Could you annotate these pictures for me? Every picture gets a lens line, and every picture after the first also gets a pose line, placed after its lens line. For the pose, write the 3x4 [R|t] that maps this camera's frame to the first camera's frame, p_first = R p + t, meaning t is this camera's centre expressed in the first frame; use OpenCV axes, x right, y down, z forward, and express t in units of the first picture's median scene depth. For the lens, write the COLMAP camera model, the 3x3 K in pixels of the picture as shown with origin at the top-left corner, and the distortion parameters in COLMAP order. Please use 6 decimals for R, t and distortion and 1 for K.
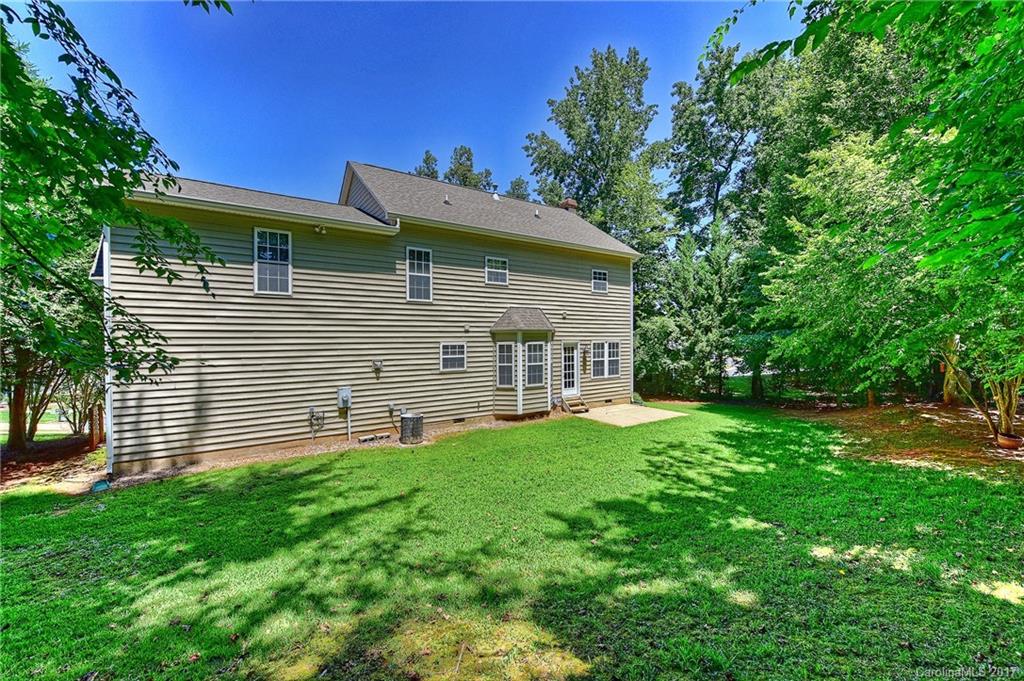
lens RADIAL K [[428.1, 0, 511.4], [0, 428.1, 334.4], [0, 0, 1]] dist [0.000426, -0.000782]
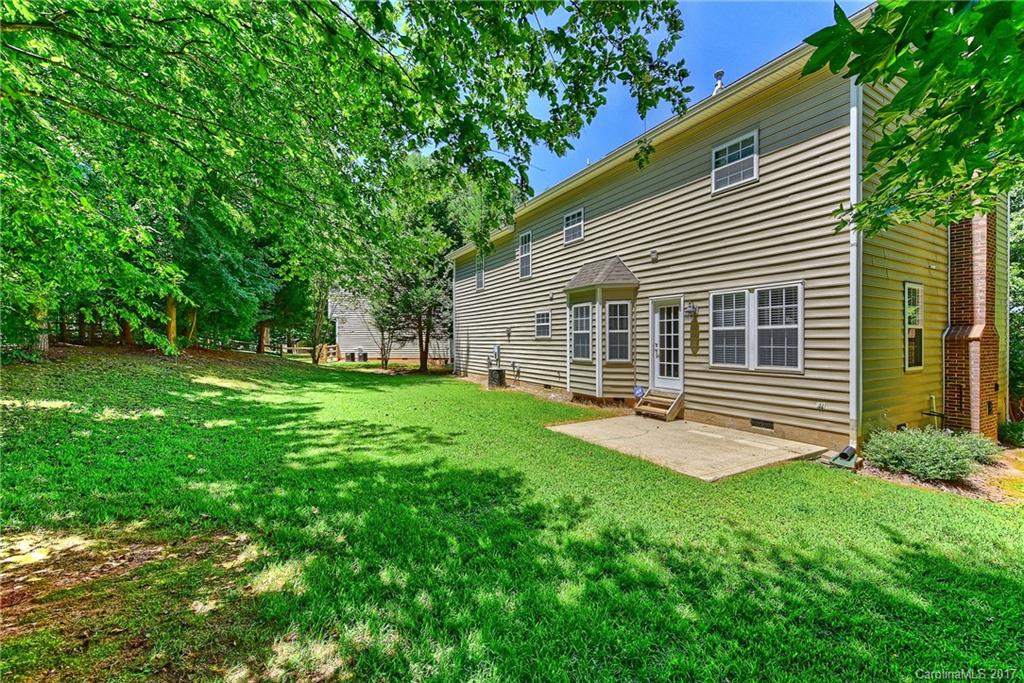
lens RADIAL K [[408.7, 0, 511.5], [0, 408.7, 344.6], [0, 0, 1]] dist [0.002082, 0.000319]
pose [[-0.105248, 0.013225, -0.994358, 0.784760], [0.004101, 0.999909, 0.012865, 0.079329], [0.994438, -0.002724, -0.105292, 0.919963]]
